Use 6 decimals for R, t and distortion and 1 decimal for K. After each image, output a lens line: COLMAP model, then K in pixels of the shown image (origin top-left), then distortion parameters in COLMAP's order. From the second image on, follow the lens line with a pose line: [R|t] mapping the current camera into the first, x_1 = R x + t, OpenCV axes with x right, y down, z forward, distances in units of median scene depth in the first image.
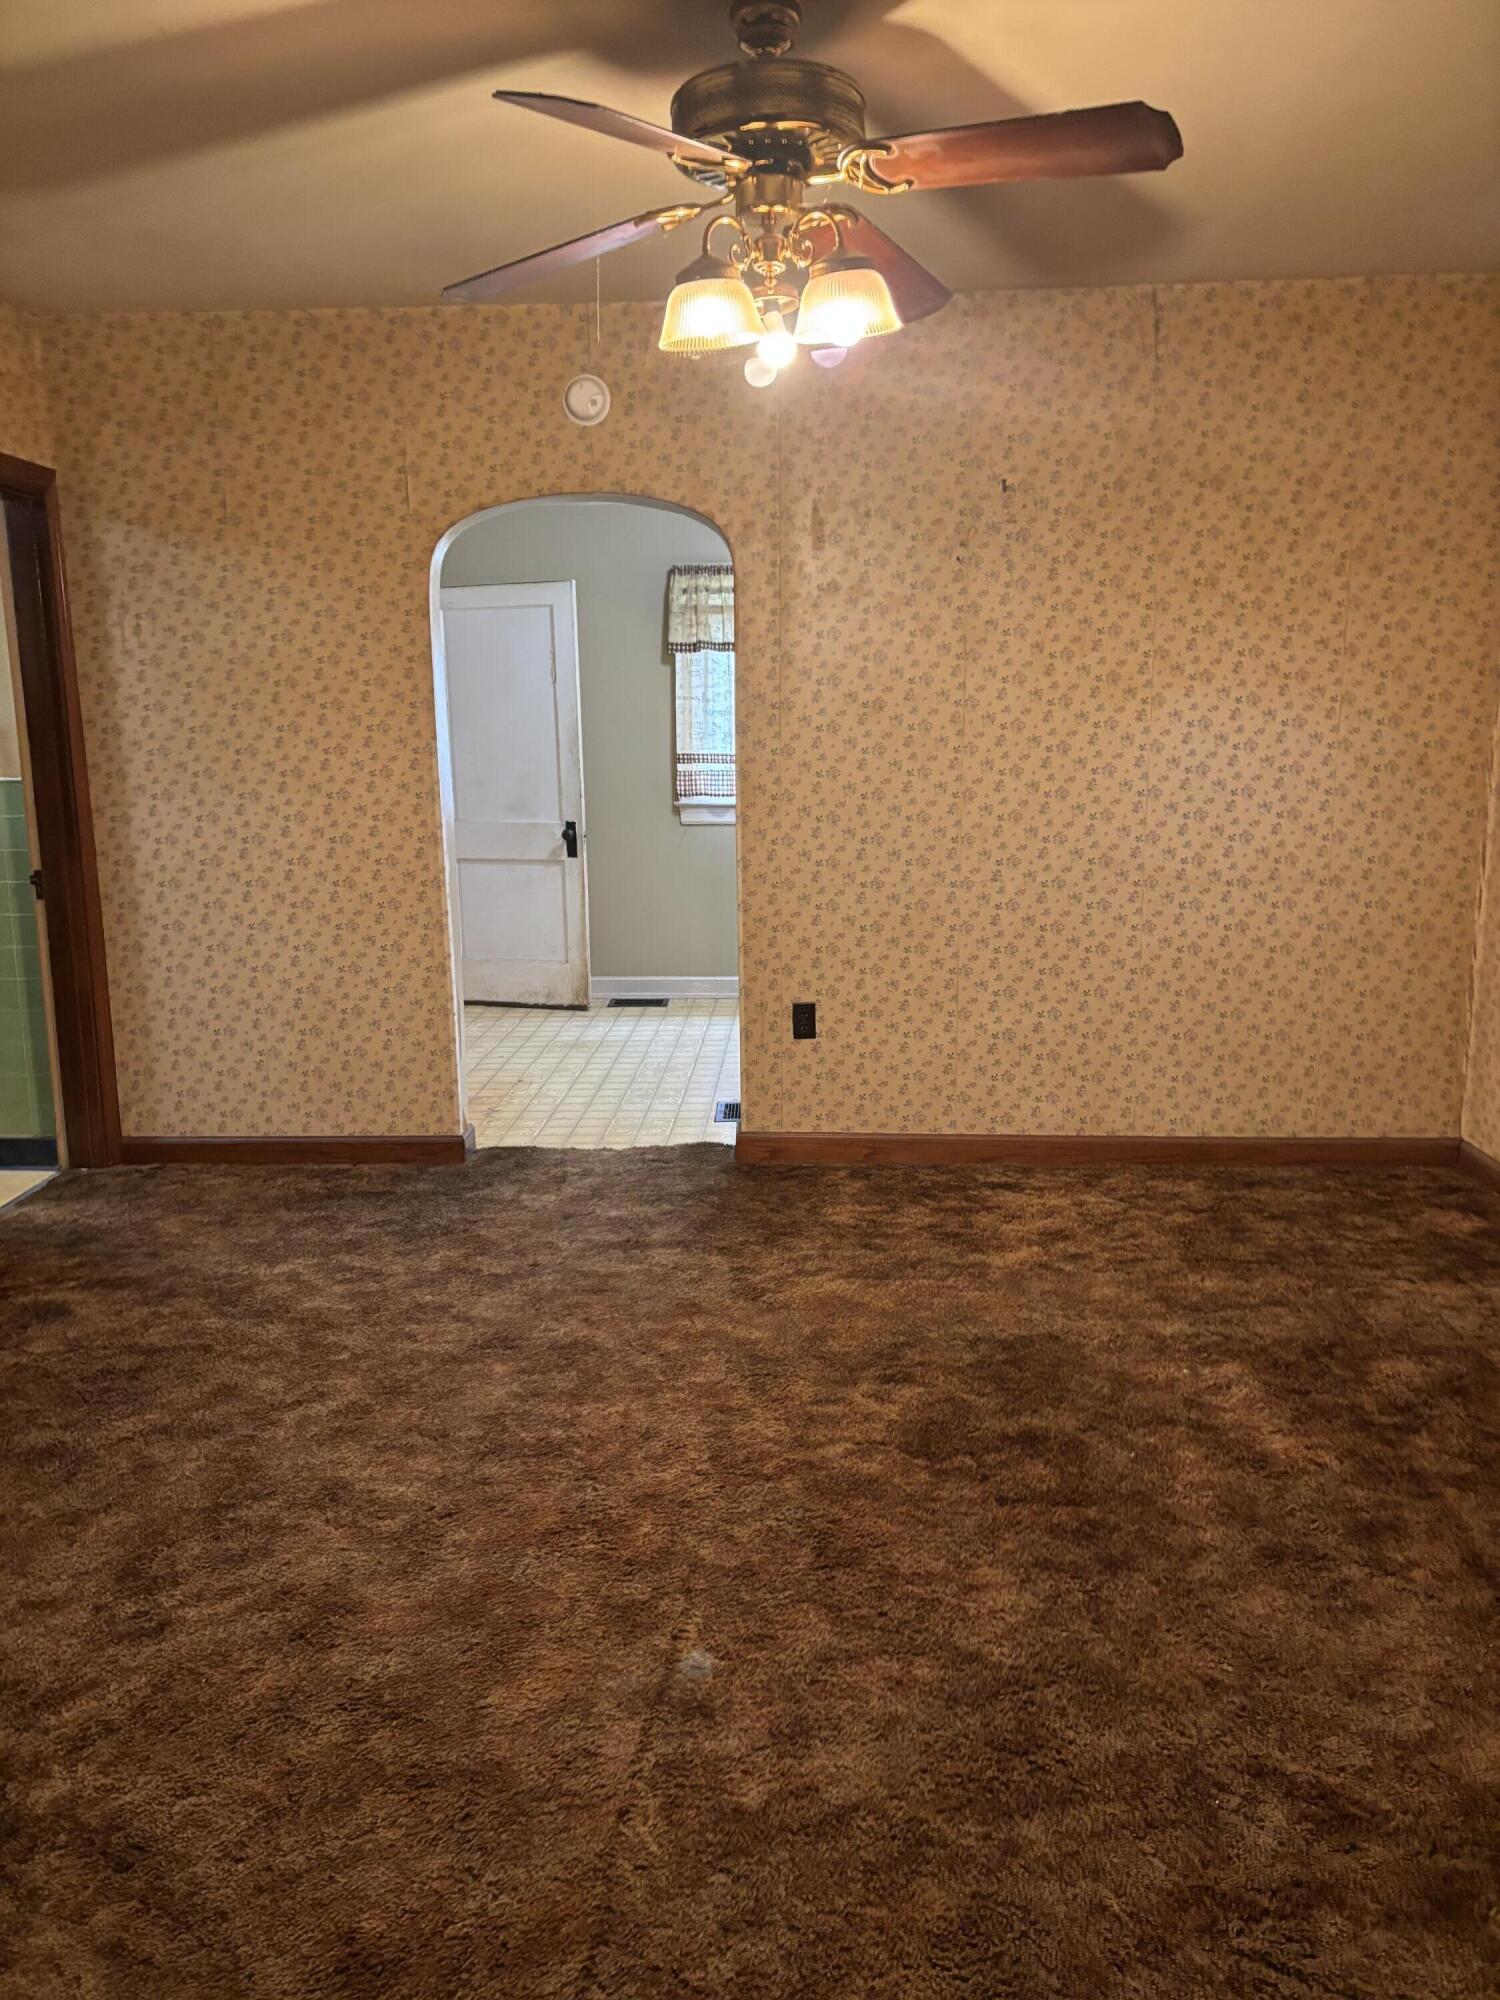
lens RADIAL K [[1491.2, 0, 741.1], [0, 1491.2, 1000.3], [0, 0, 1]] dist [0.020905, -0.008125]
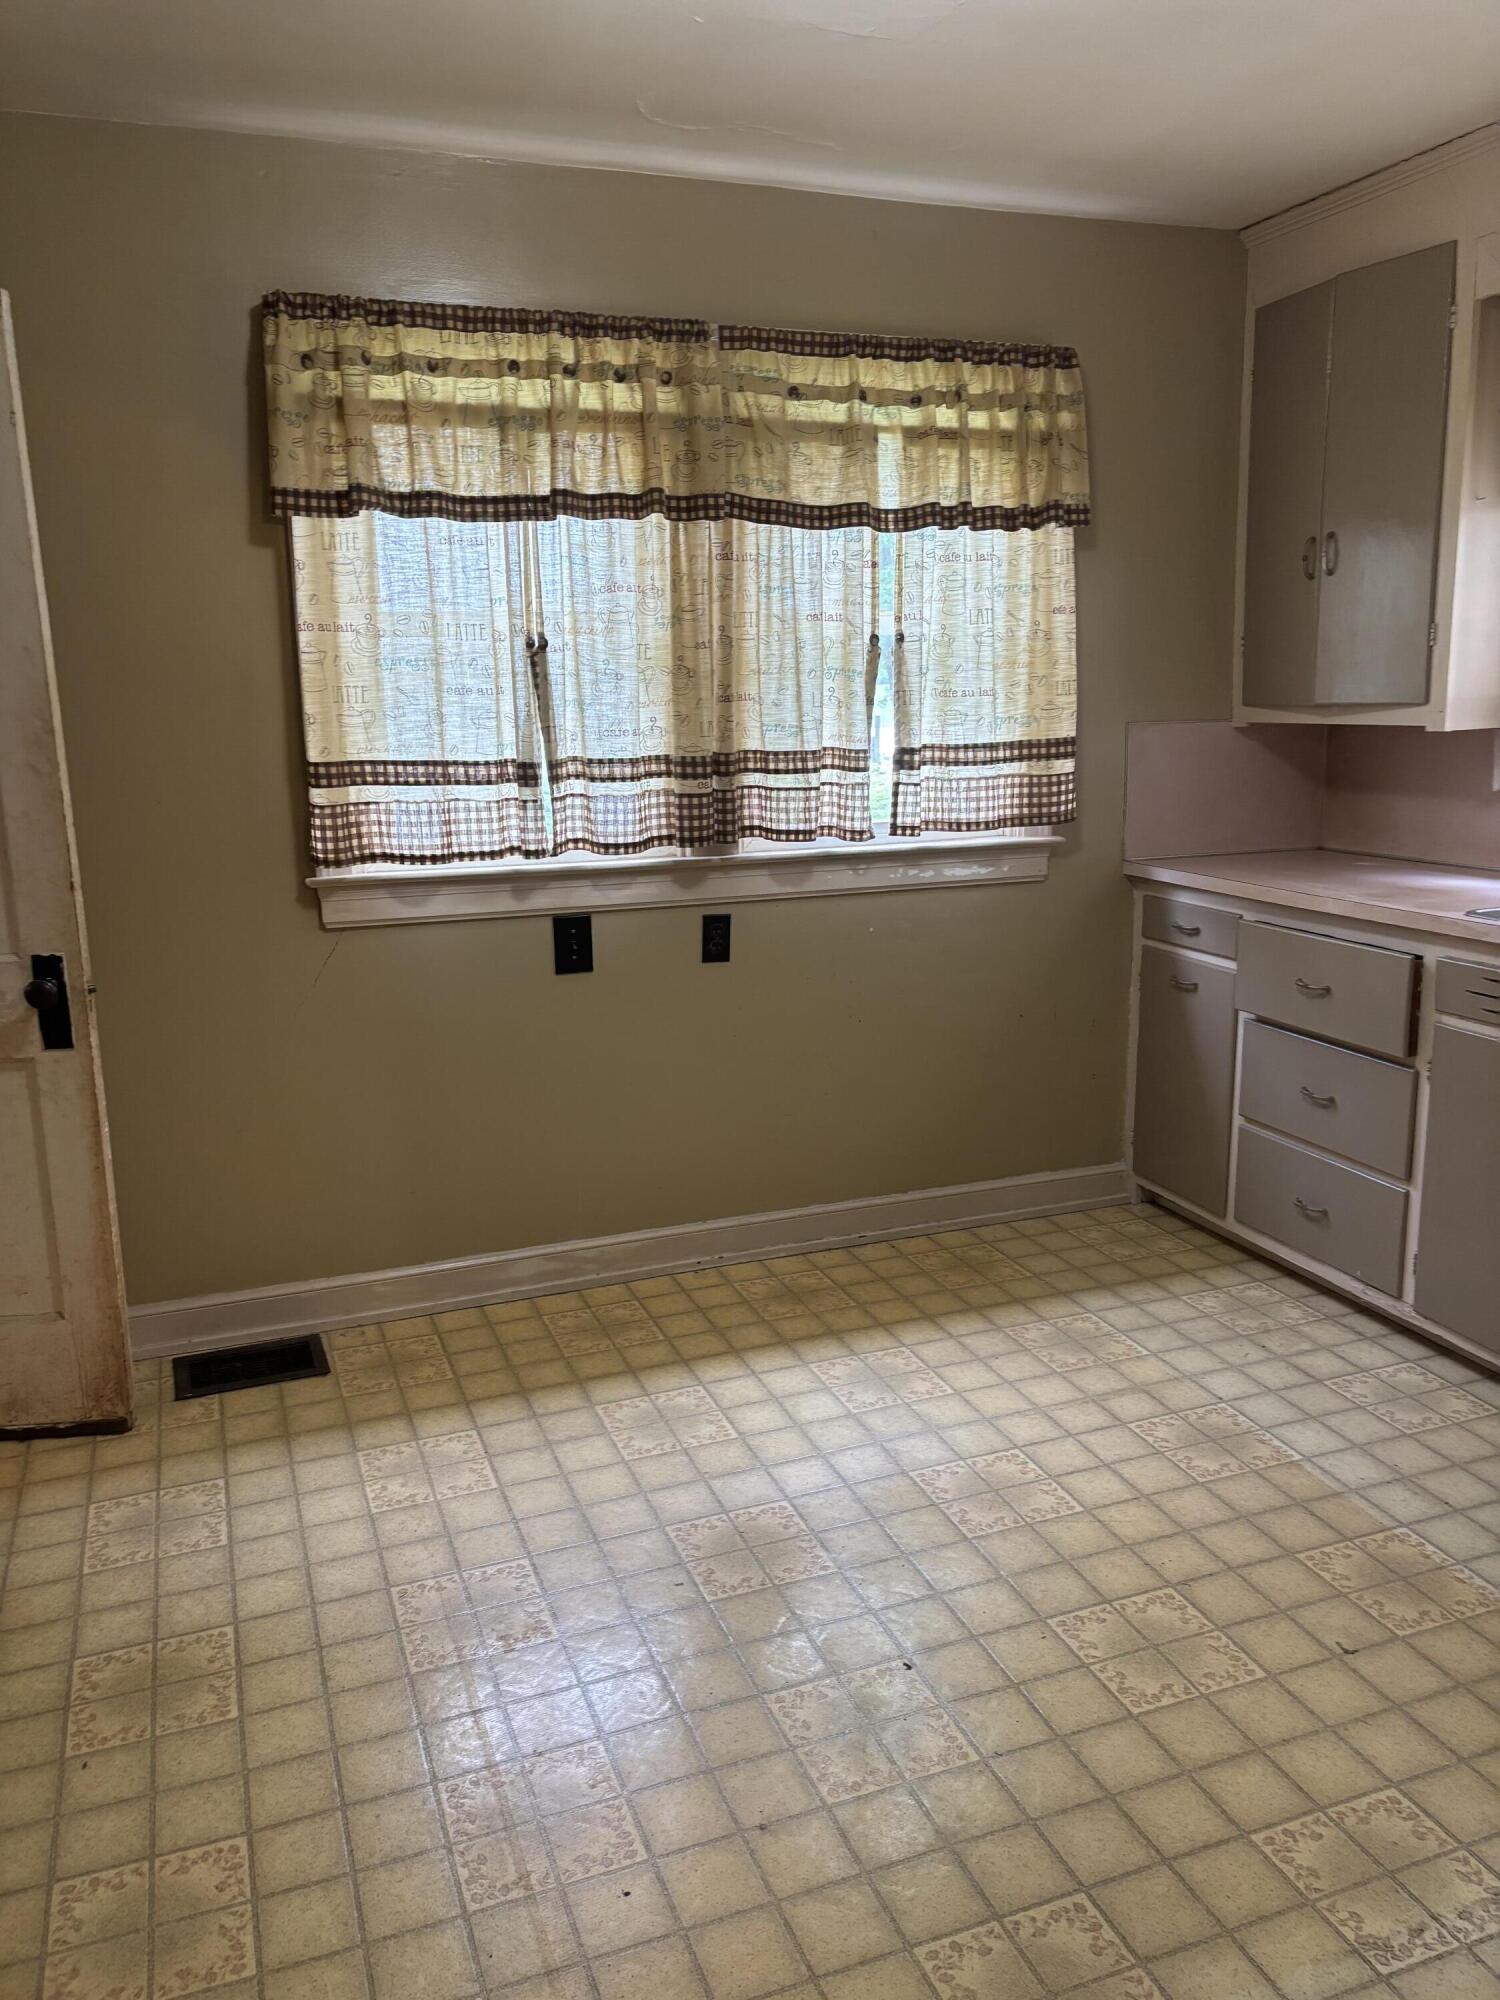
lens RADIAL K [[1491.2, 0, 754.5], [0, 1491.2, 964.4], [0, 0, 1]] dist [0.020905, -0.008125]
pose [[0.916796, -0.081994, 0.390848, -0.097262], [0.082739, 0.996459, 0.014963, -0.107333], [-0.390691, 0.018620, 0.920333, 0.580390]]
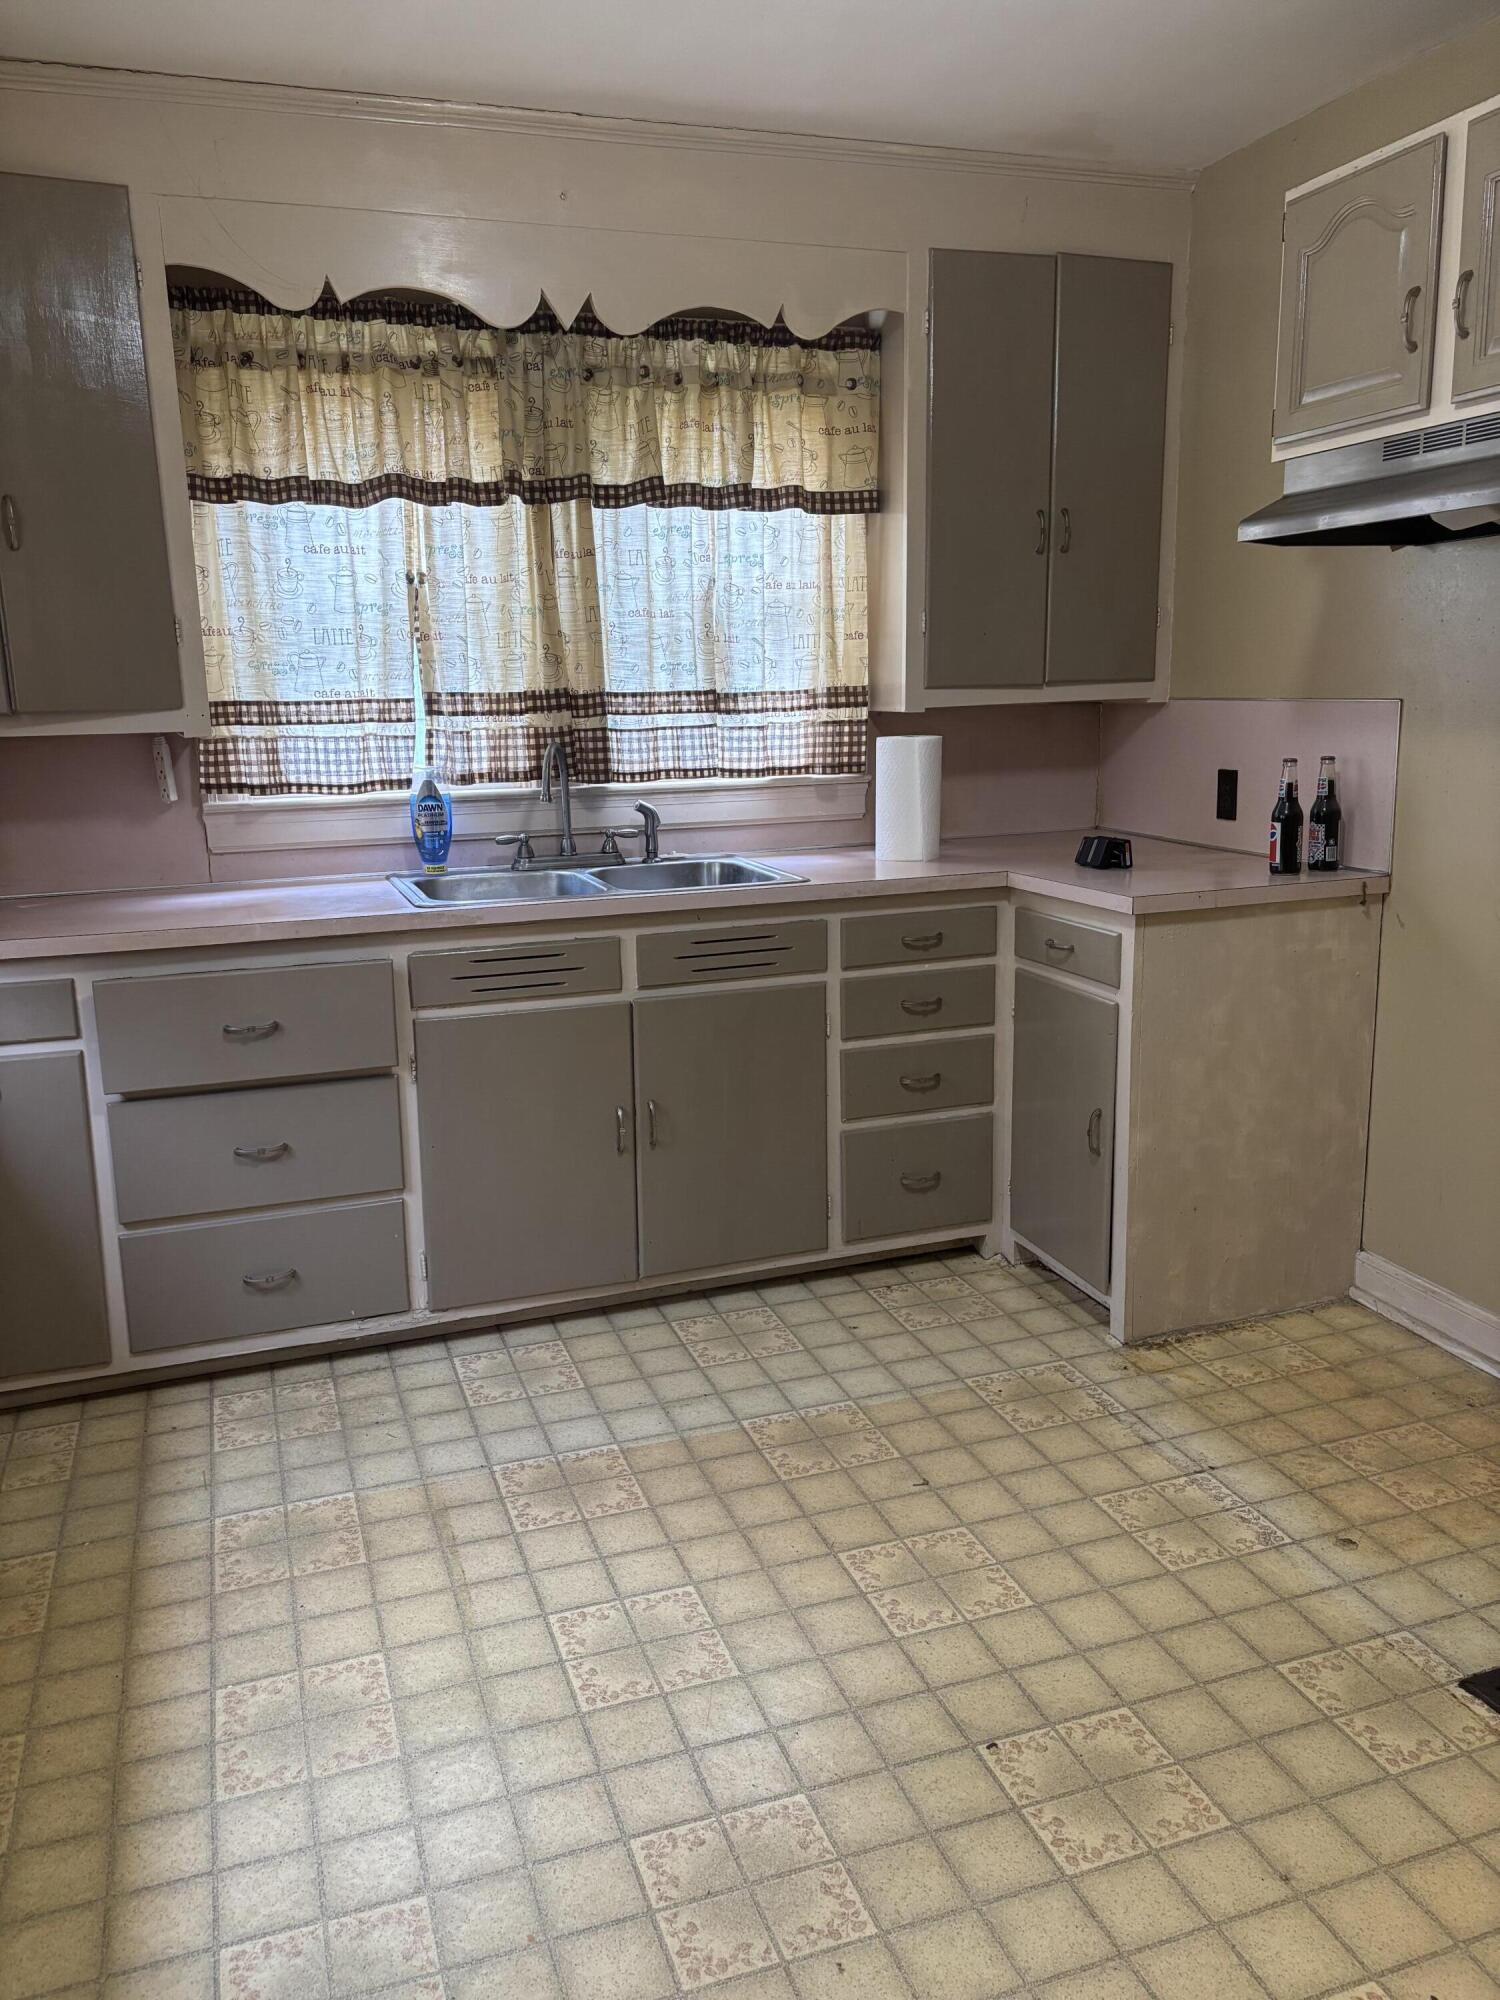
lens RADIAL K [[1491.2, 0, 711.4], [0, 1491.2, 995.8], [0, 0, 1]] dist [0.020905, -0.008125]
pose [[-0.362451, -0.176212, 0.915193, -0.512481], [0.192595, 0.946608, 0.258535, -0.457196], [-0.911886, 0.269968, -0.309162, 2.713089]]
